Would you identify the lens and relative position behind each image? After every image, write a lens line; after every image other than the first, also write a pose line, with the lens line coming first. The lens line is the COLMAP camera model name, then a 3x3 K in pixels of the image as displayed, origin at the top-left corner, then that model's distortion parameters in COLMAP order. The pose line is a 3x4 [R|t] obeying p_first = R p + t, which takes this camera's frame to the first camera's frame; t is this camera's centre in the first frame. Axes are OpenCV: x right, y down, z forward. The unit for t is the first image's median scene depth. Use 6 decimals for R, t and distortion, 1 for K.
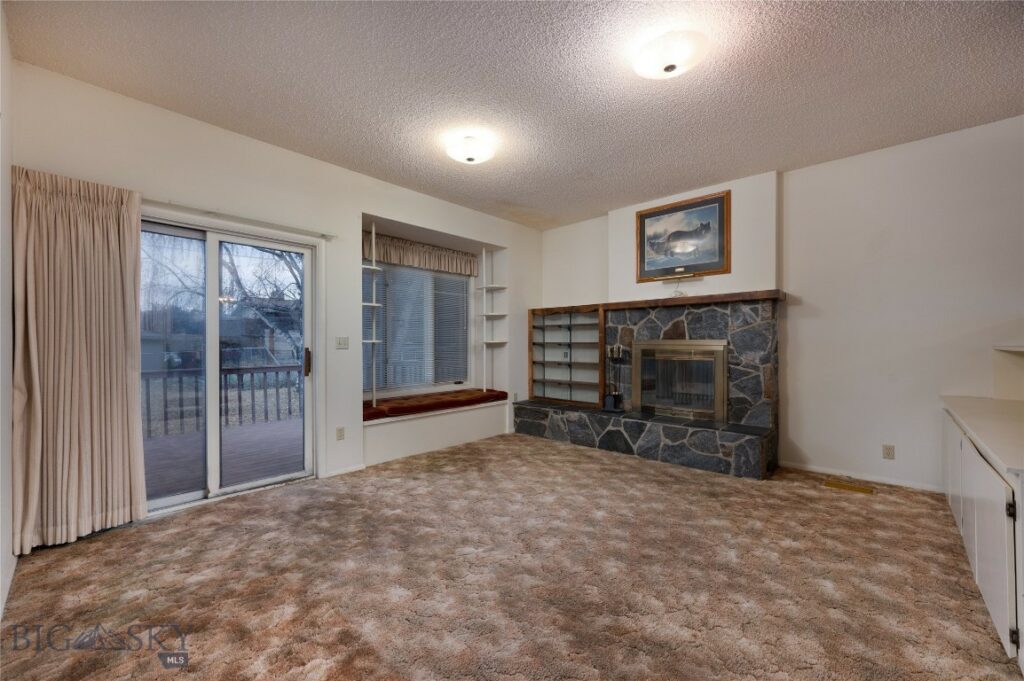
lens RADIAL K [[408.3, 0, 511.8], [0, 408.3, 344.7], [0, 0, 1]] dist [0.000791, 0.000055]
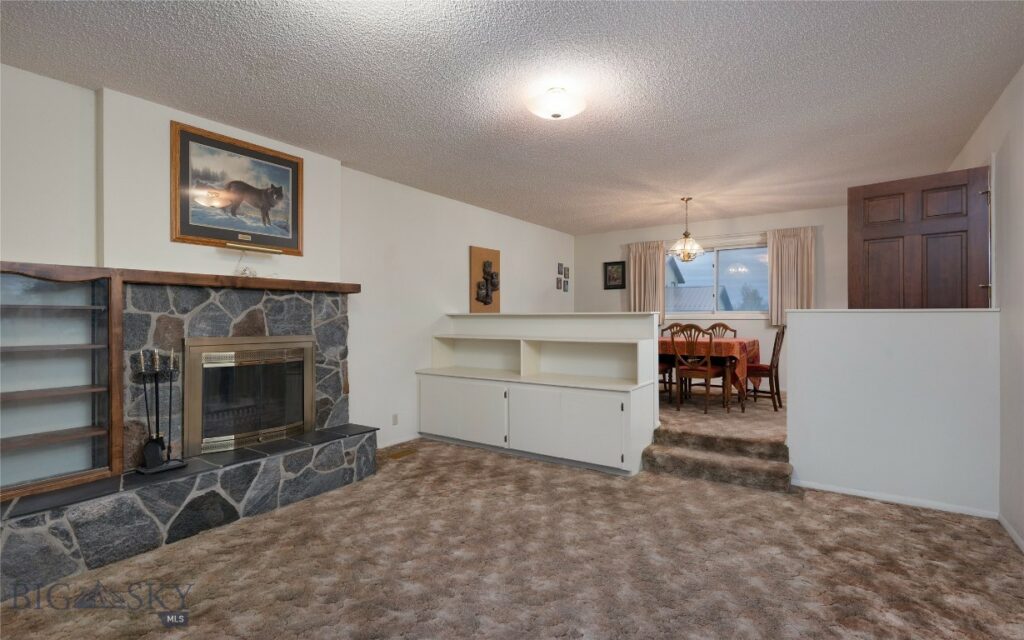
lens RADIAL K [[491.6, 0, 511.5], [0, 491.6, 318.4], [0, 0, 1]] dist [0.001664, 0.000279]
pose [[-0.150603, 0.000181, 0.988594, -0.538397], [0.002818, 0.999996, 0.000246, -0.043924], [-0.988590, 0.002823, -0.150602, 0.711580]]
